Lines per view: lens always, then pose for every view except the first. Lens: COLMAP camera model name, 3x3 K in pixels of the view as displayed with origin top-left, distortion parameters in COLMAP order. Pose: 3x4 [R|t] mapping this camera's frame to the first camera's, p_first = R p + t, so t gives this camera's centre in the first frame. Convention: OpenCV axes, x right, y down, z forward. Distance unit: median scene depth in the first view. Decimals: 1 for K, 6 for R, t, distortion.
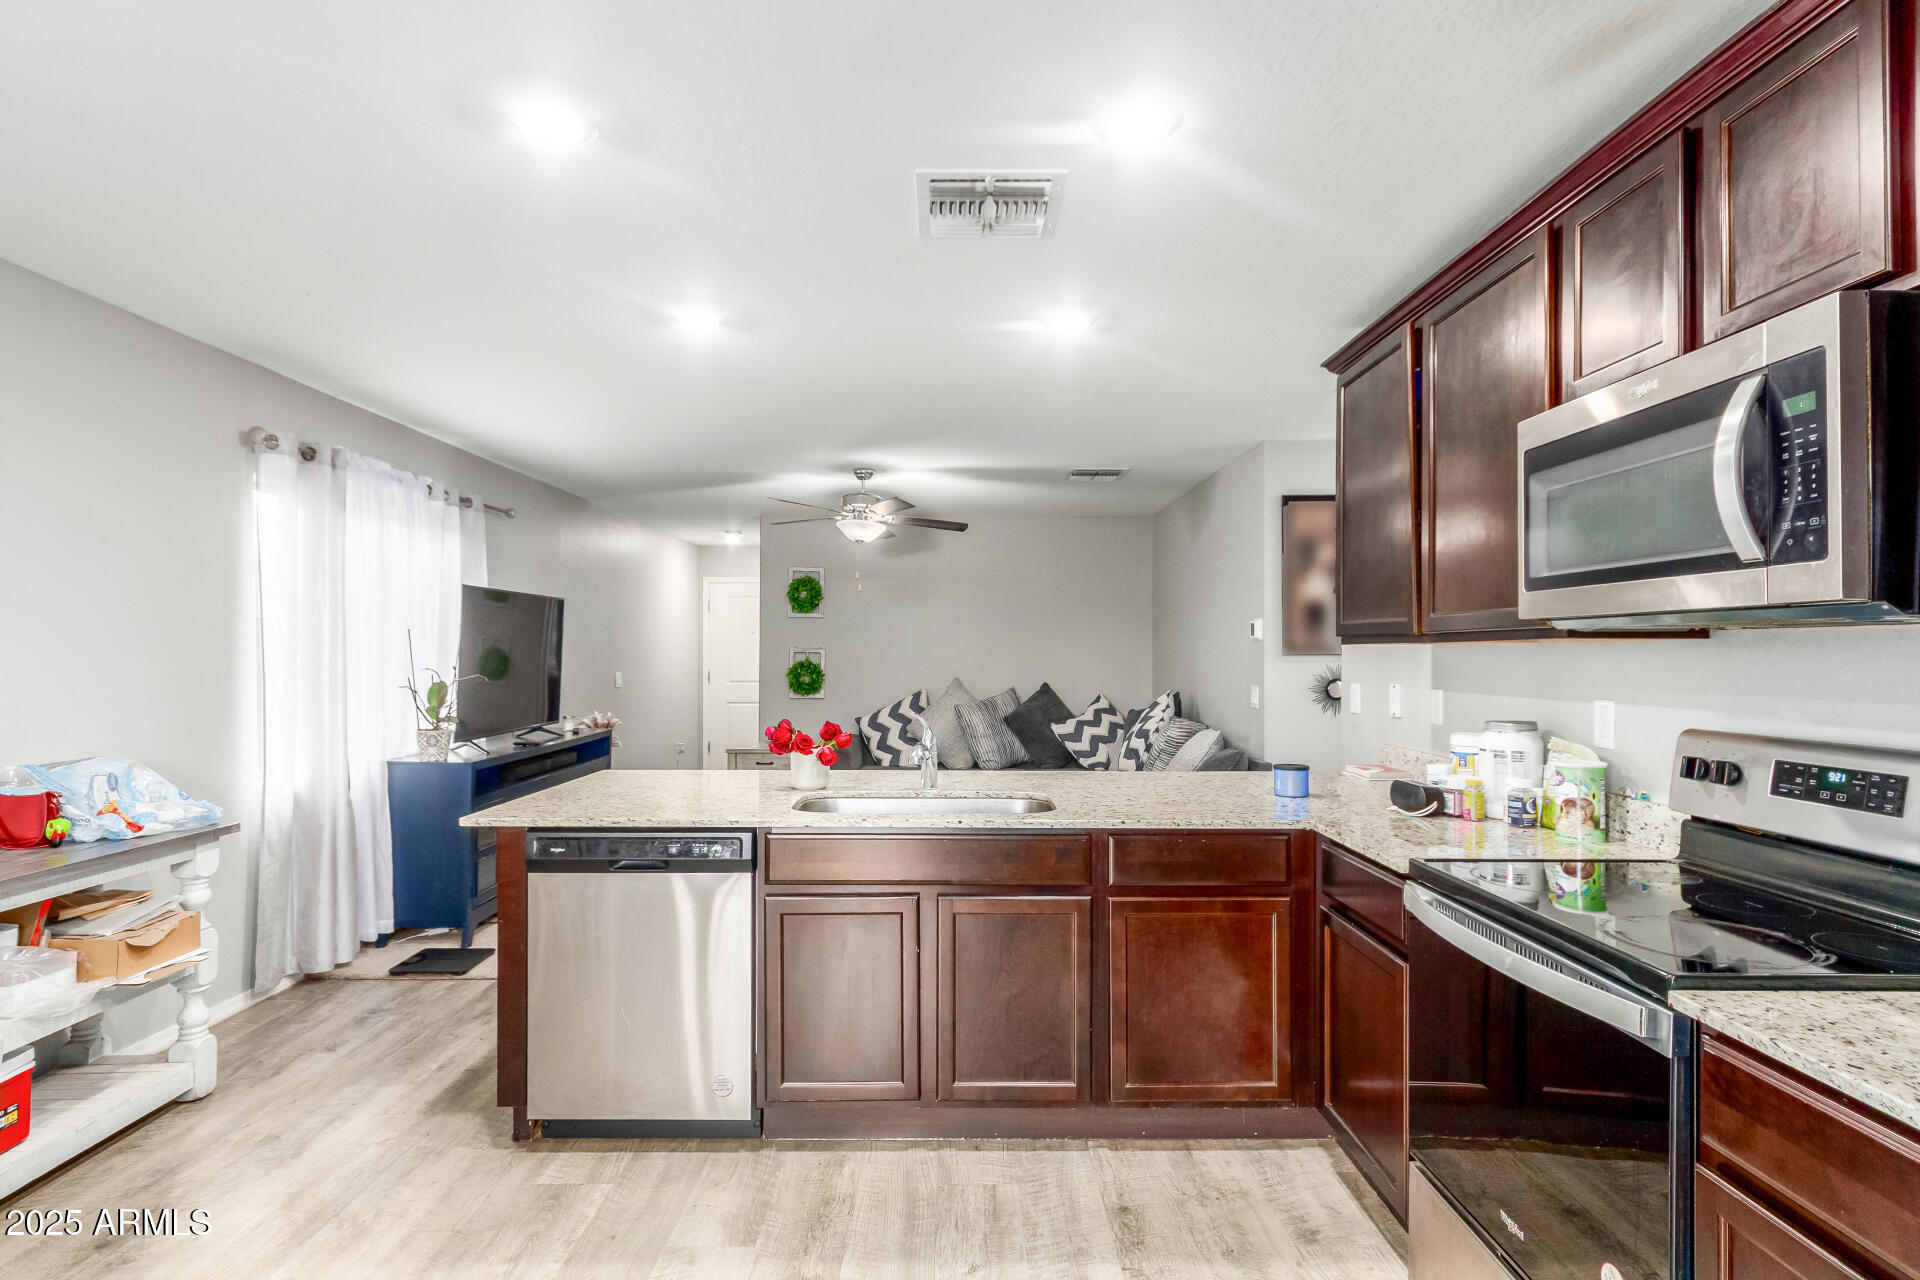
lens RADIAL K [[978.8, 0, 957.0], [0, 978.8, 636.3], [0, 0, 1]] dist [-0.001819, -0.001238]
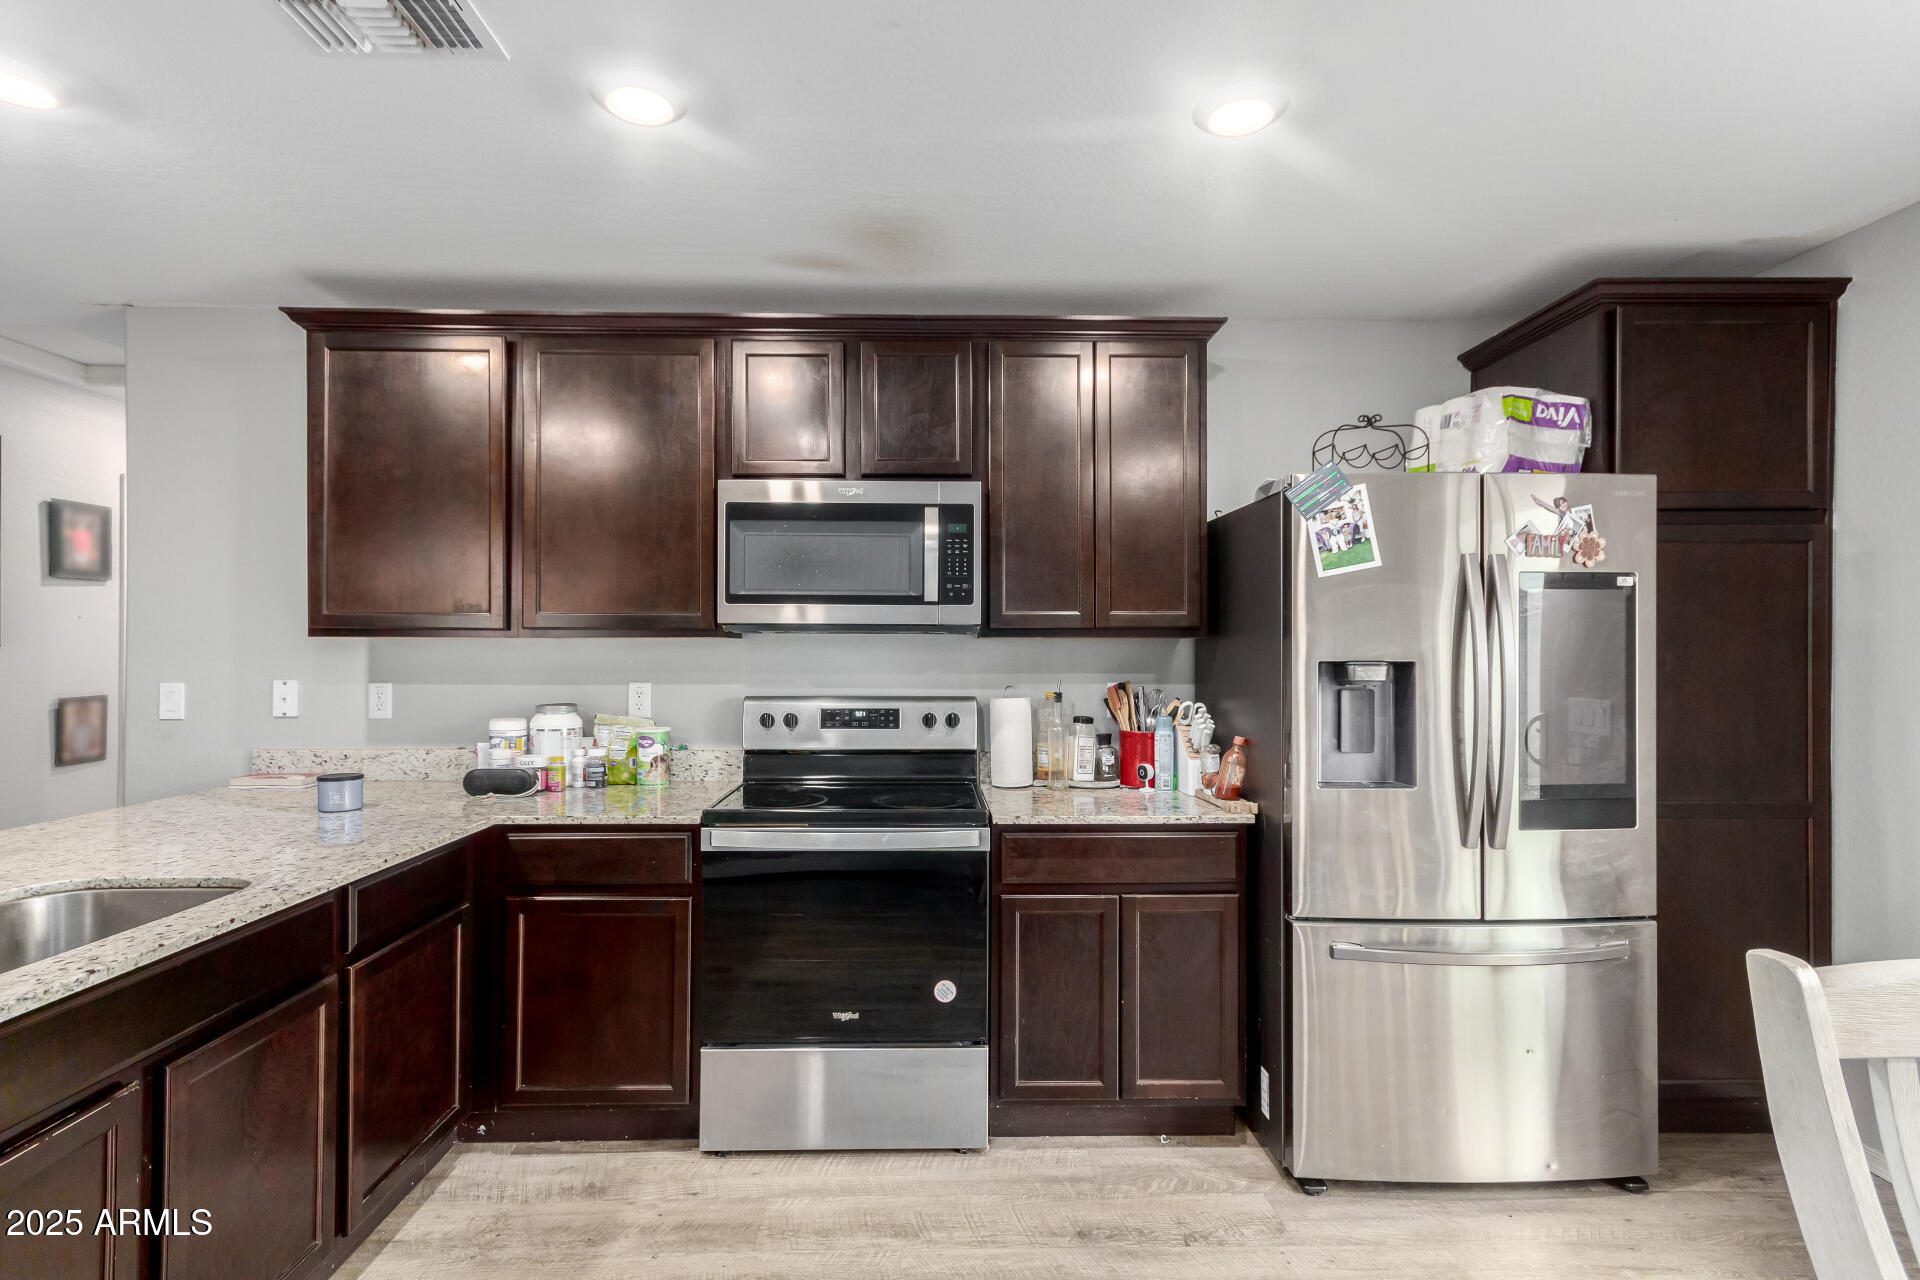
lens RADIAL K [[902.9, 0, 961.3], [0, 902.9, 644.8], [0, 0, 1]] dist [0.002813, 0.000903]
pose [[-0.021468, 0.007675, 0.999740, -0.228419], [-0.019678, 0.999774, -0.008098, 0.005424], [-0.999576, -0.019847, -0.021312, 0.223550]]
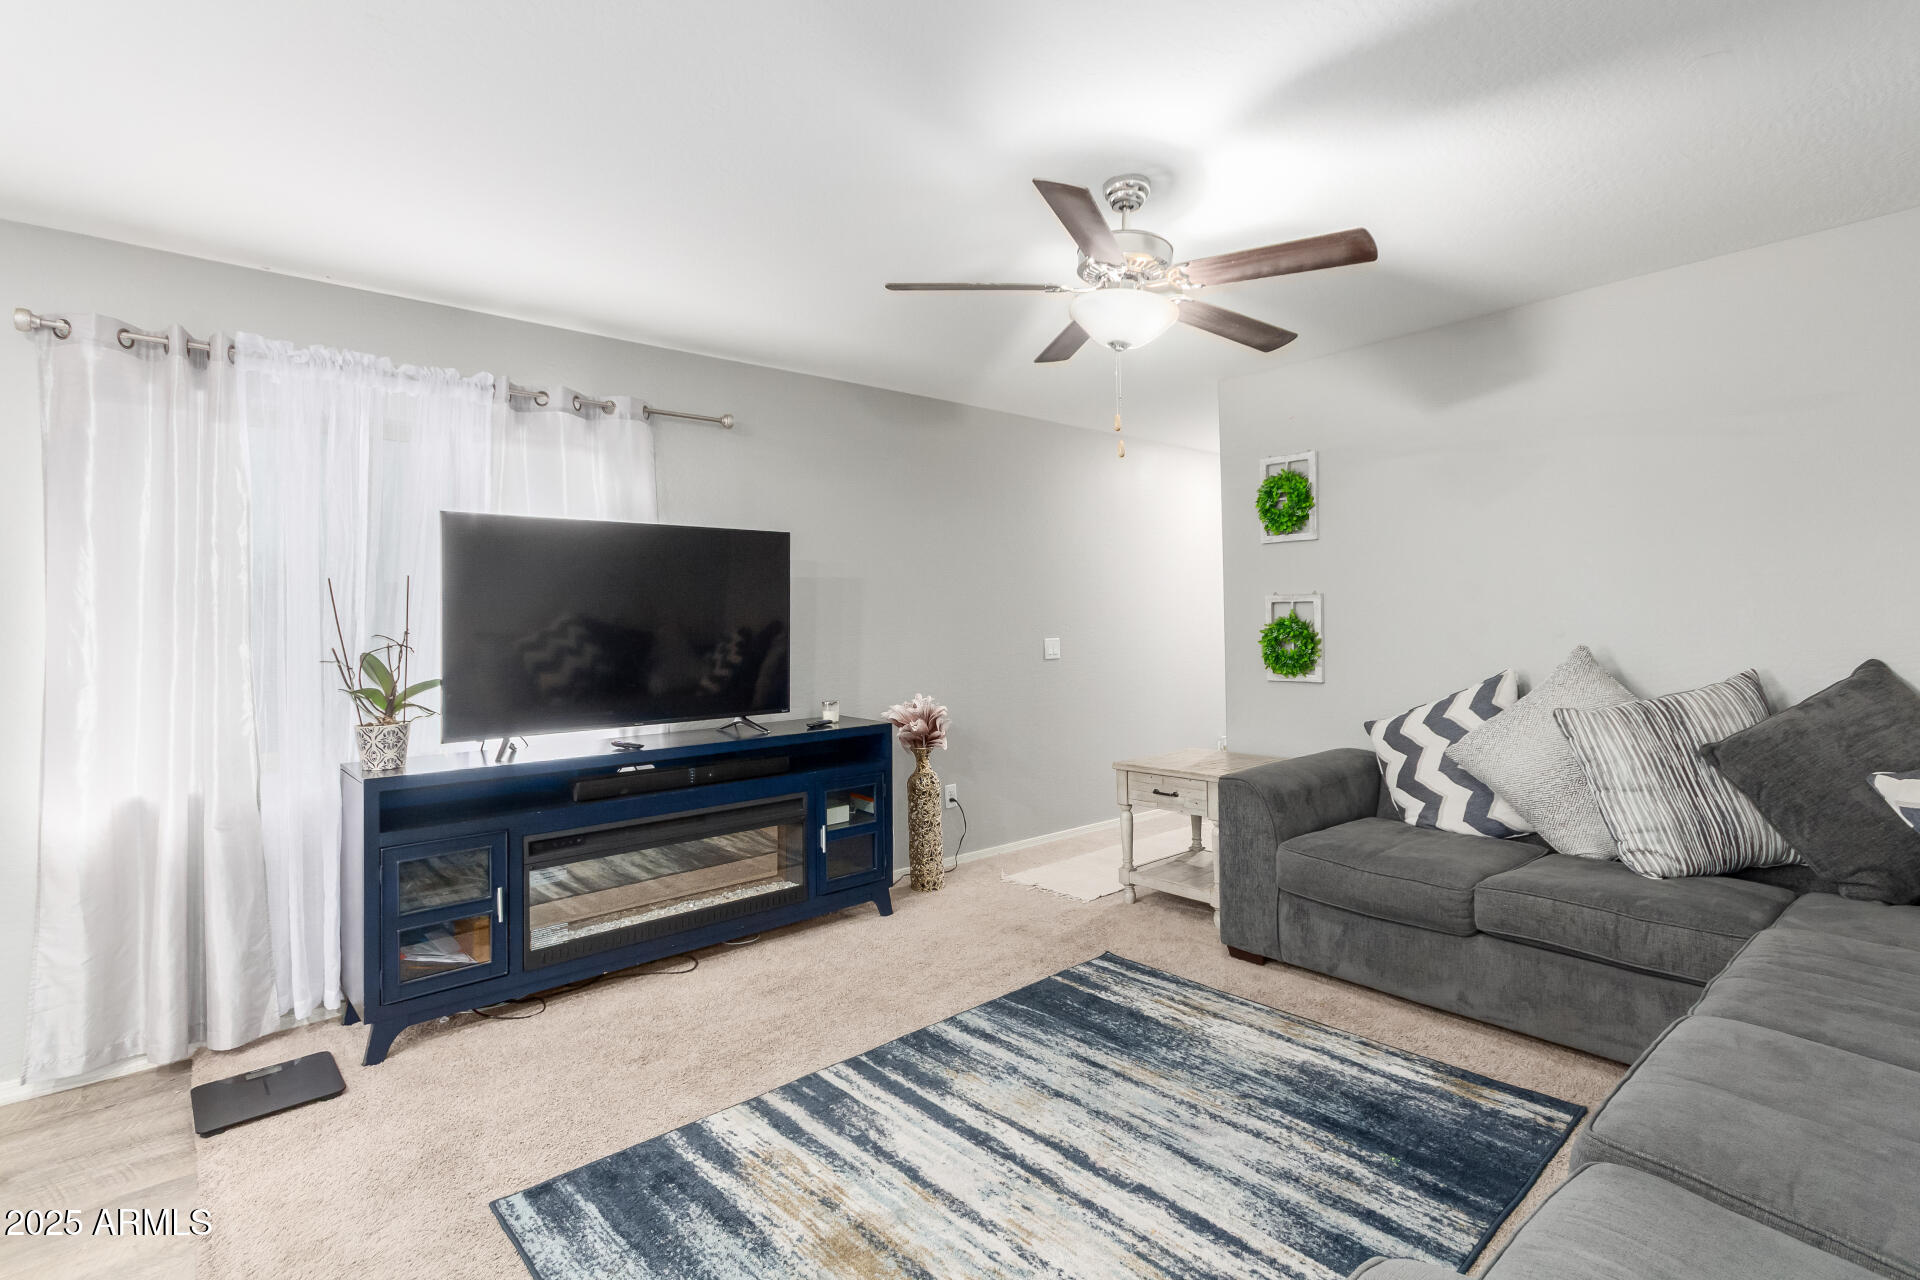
lens RADIAL K [[902.9, 0, 980.2], [0, 902.9, 620.4], [0, 0, 1]] dist [0.002813, 0.000903]
pose [[0.655531, -0.021117, -0.754873, 0.159450], [0.035448, 0.999368, 0.002826, 0.023963], [0.754336, -0.028611, 0.655865, 0.639446]]
